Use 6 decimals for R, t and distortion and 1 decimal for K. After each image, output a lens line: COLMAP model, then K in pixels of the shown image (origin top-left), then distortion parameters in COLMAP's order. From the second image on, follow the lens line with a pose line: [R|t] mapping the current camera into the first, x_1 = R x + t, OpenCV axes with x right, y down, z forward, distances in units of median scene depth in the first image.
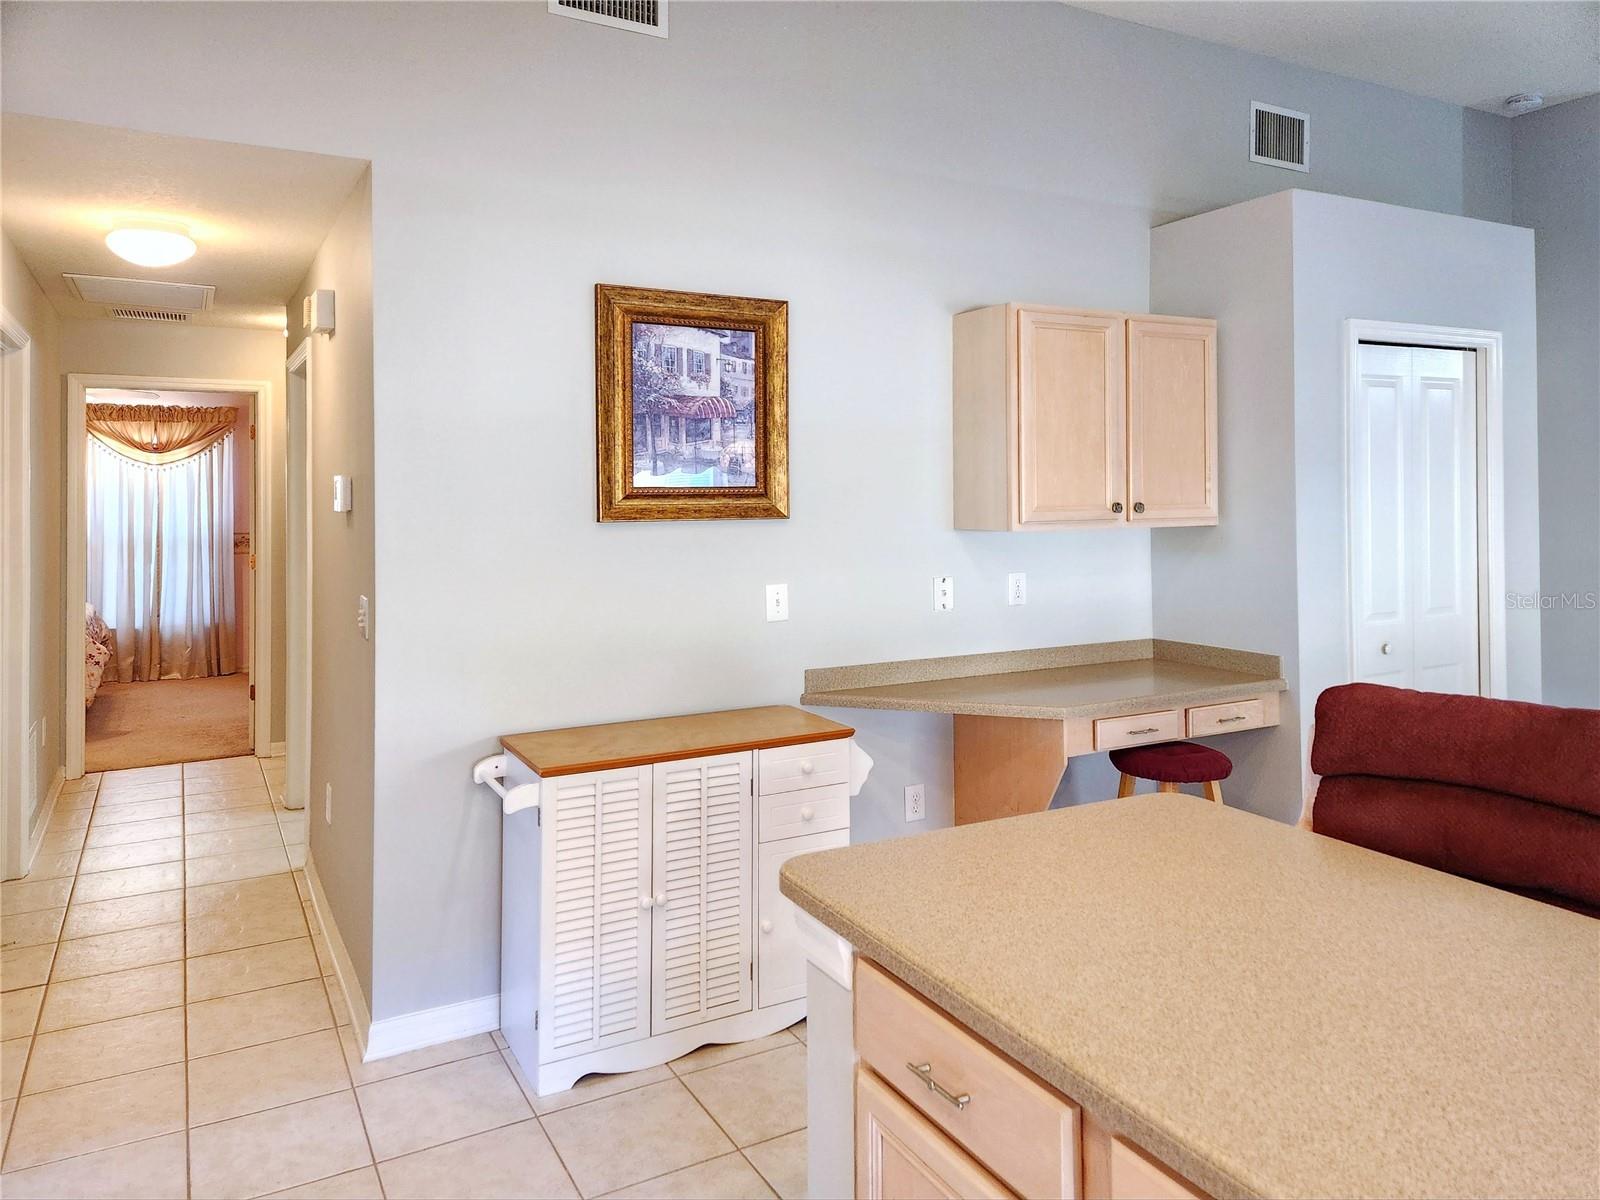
lens RADIAL K [[1102.9, 0, 799.7], [0, 1102.9, 490.3], [0, 0, 1]] dist [0.063296, -0.021130]
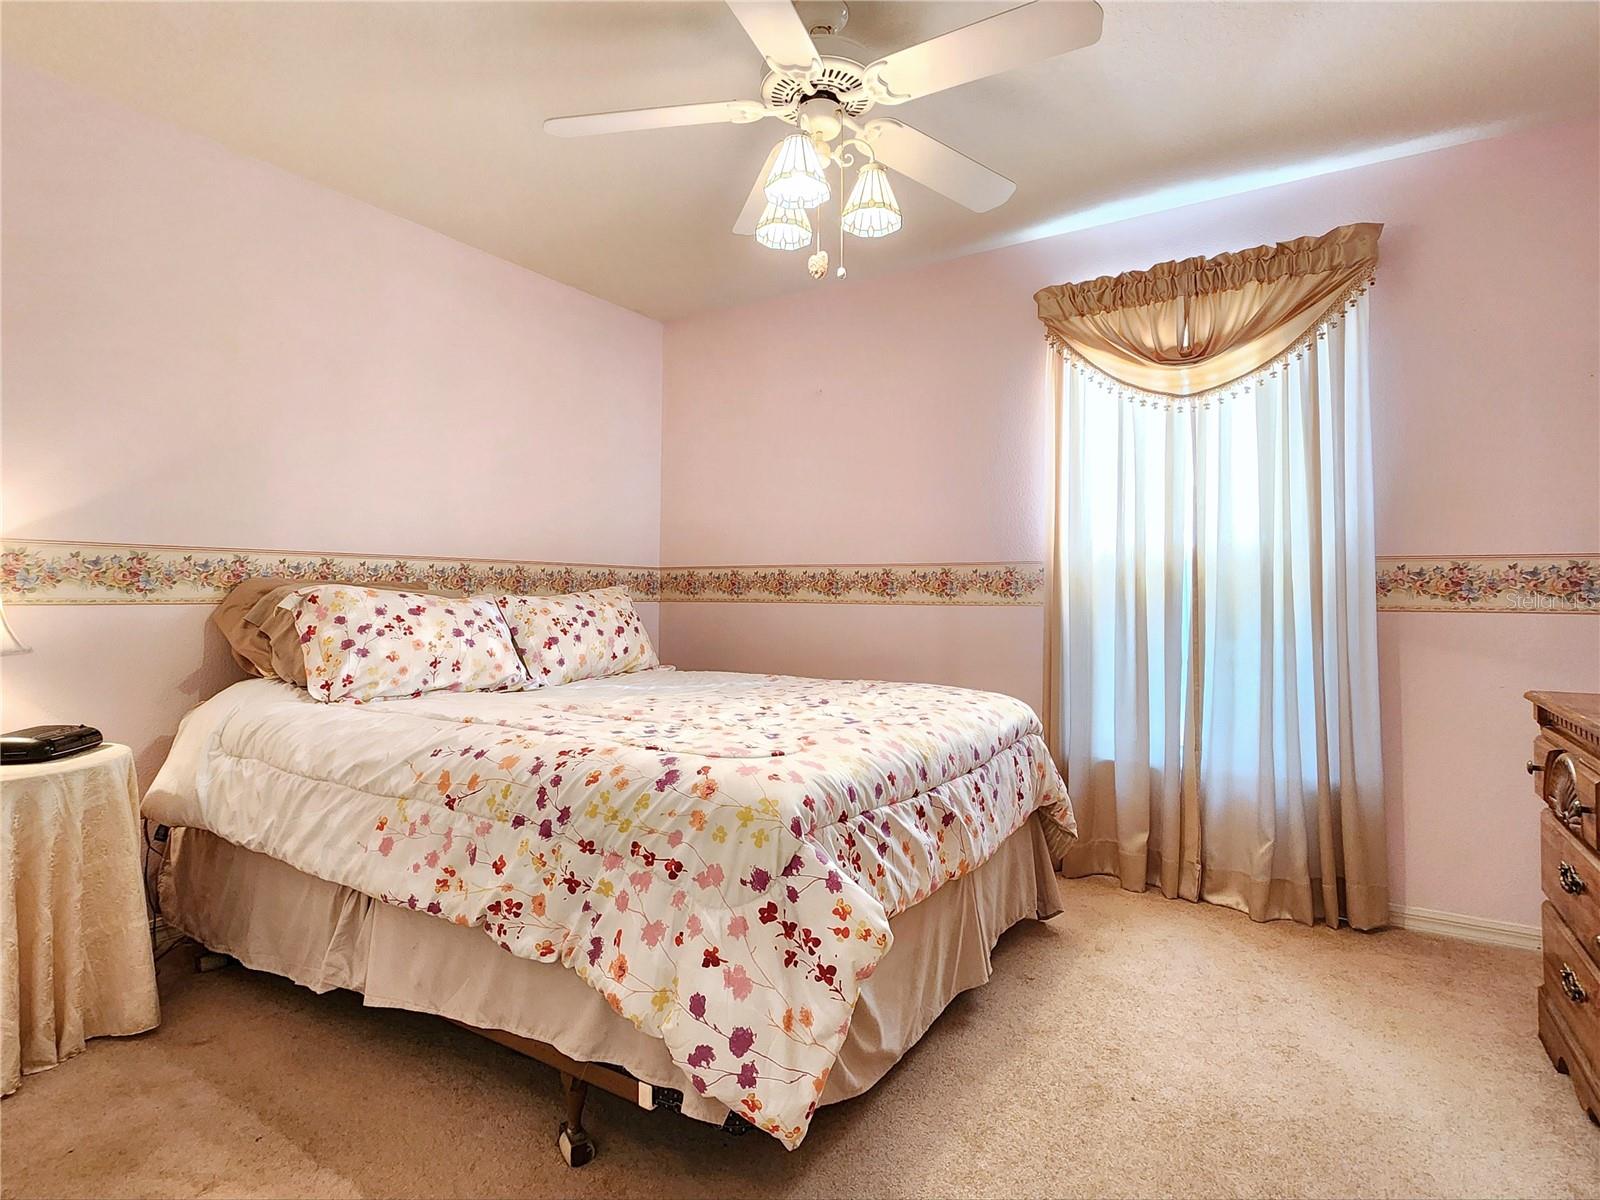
lens RADIAL K [[793.7, 0, 864.4], [0, 793.7, 568.6], [0, 0, 1]] dist [-0.011894, 0.001111]
pose [[0.515158, -0.030142, -0.856565, -0.376630], [-0.013136, 0.998986, -0.043054, 0.058413], [0.856995, 0.033431, 0.514240, 0.735239]]
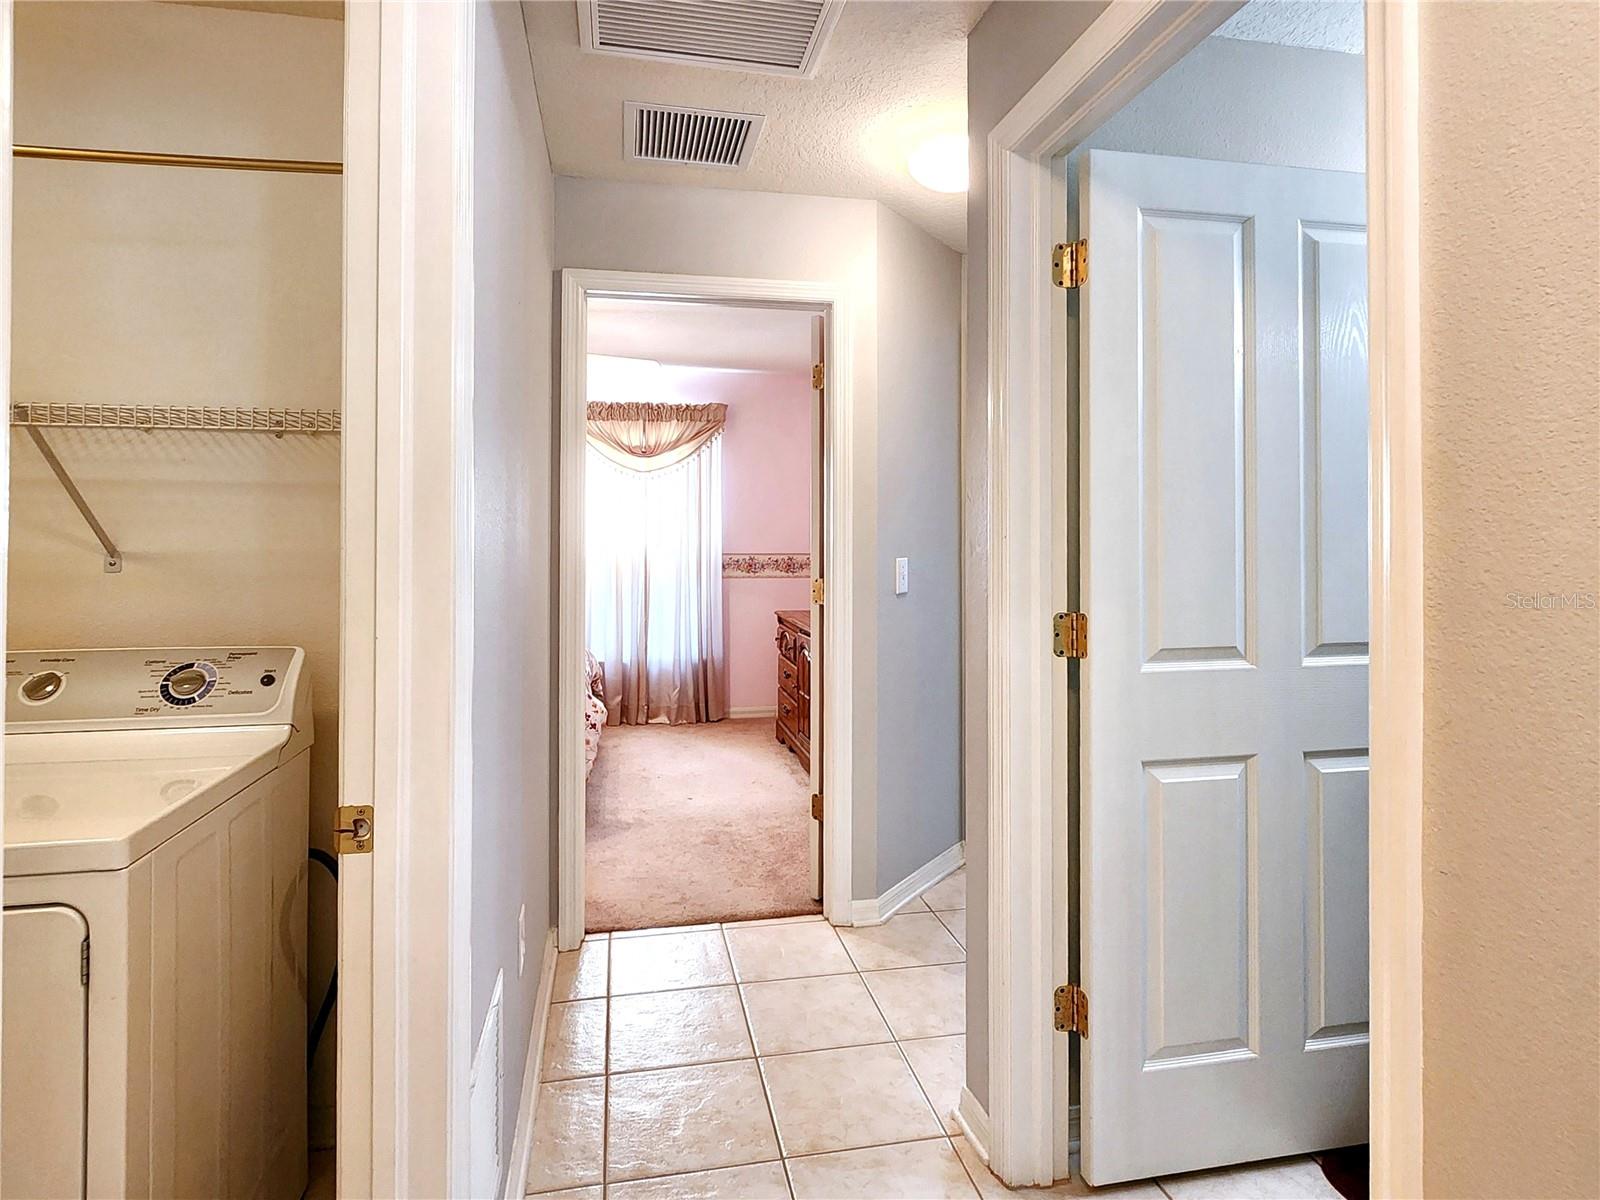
lens RADIAL K [[808.4, 0, 761.0], [0, 808.4, 527.5], [0, 0, 1]] dist [0.000122, -0.001797]
pose [[0.947089, -0.003874, -0.320947, -0.290293], [-0.002083, 0.999832, -0.018214, 0.030674], [0.320964, 0.017919, 0.946922, 0.444624]]
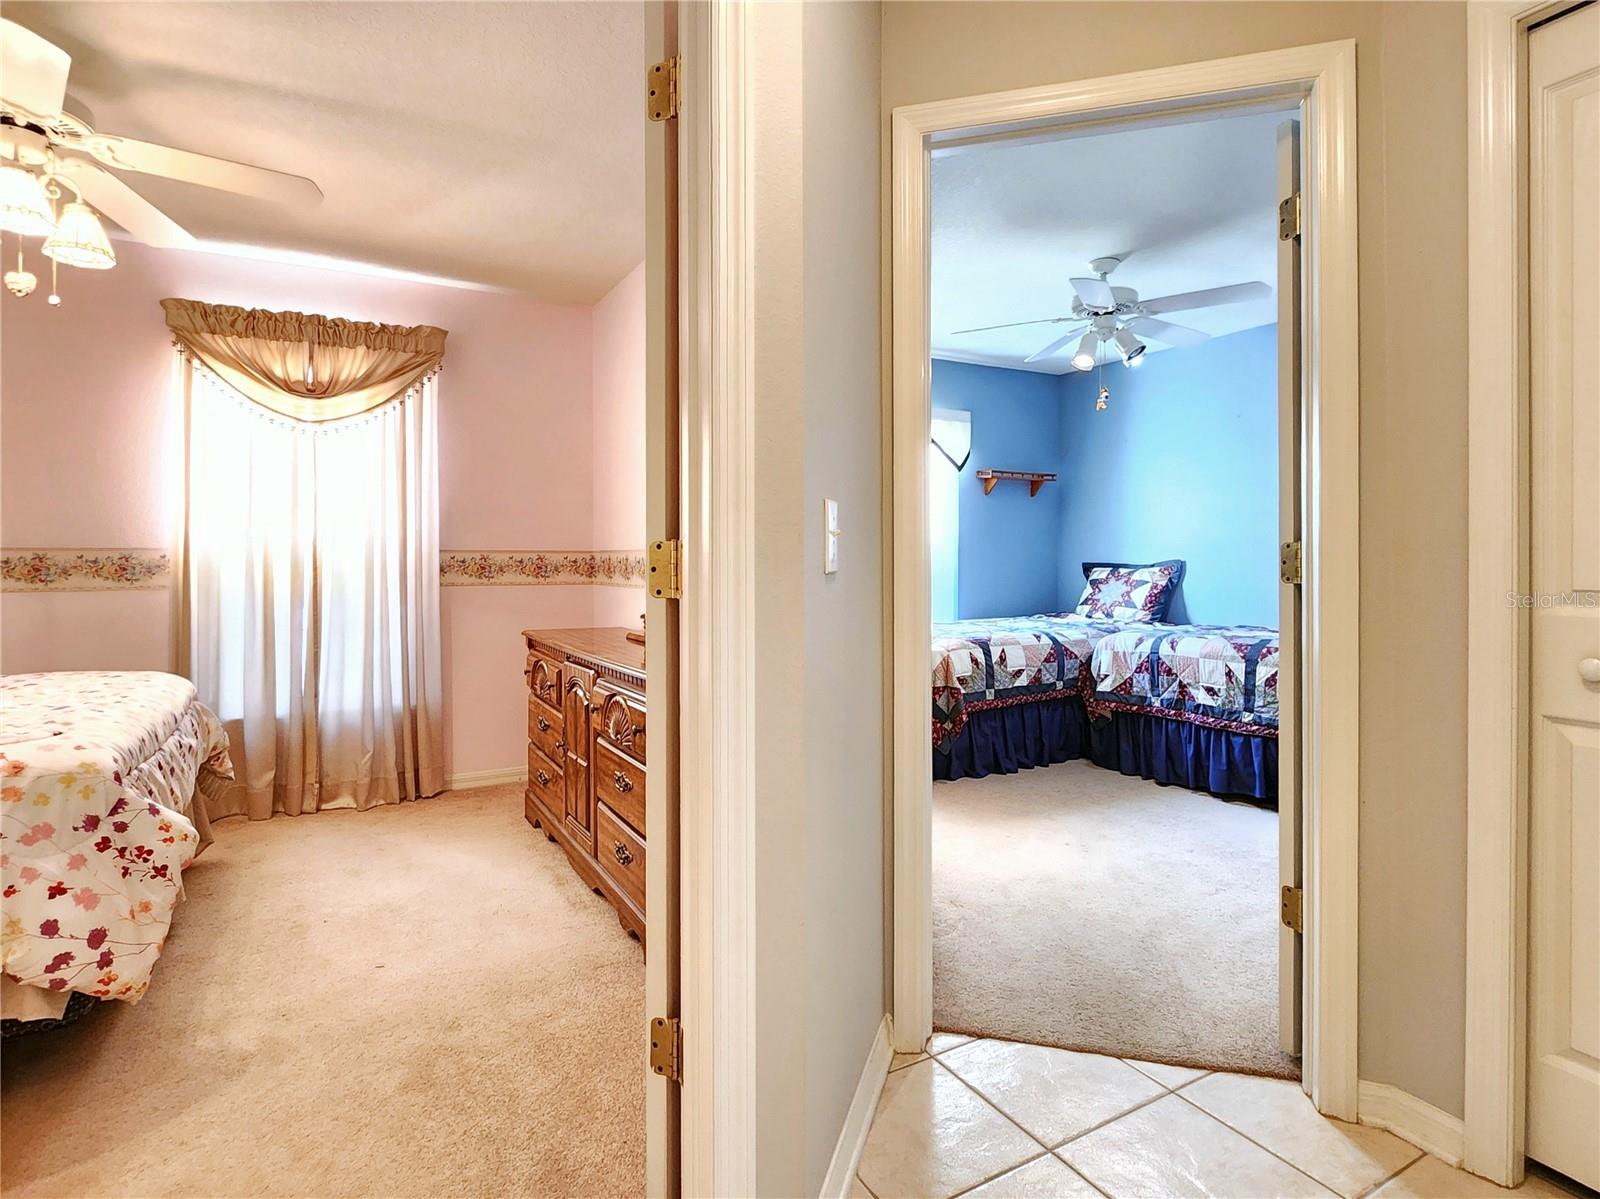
lens RADIAL K [[808.4, 0, 721.4], [0, 808.4, 558.8], [0, 0, 1]] dist [0.000122, -0.001797]
pose [[0.999180, -0.005260, -0.040152, -0.354577], [0.004887, 0.999944, -0.009391, 0.049111], [0.040199, 0.009187, 0.999149, 0.608932]]
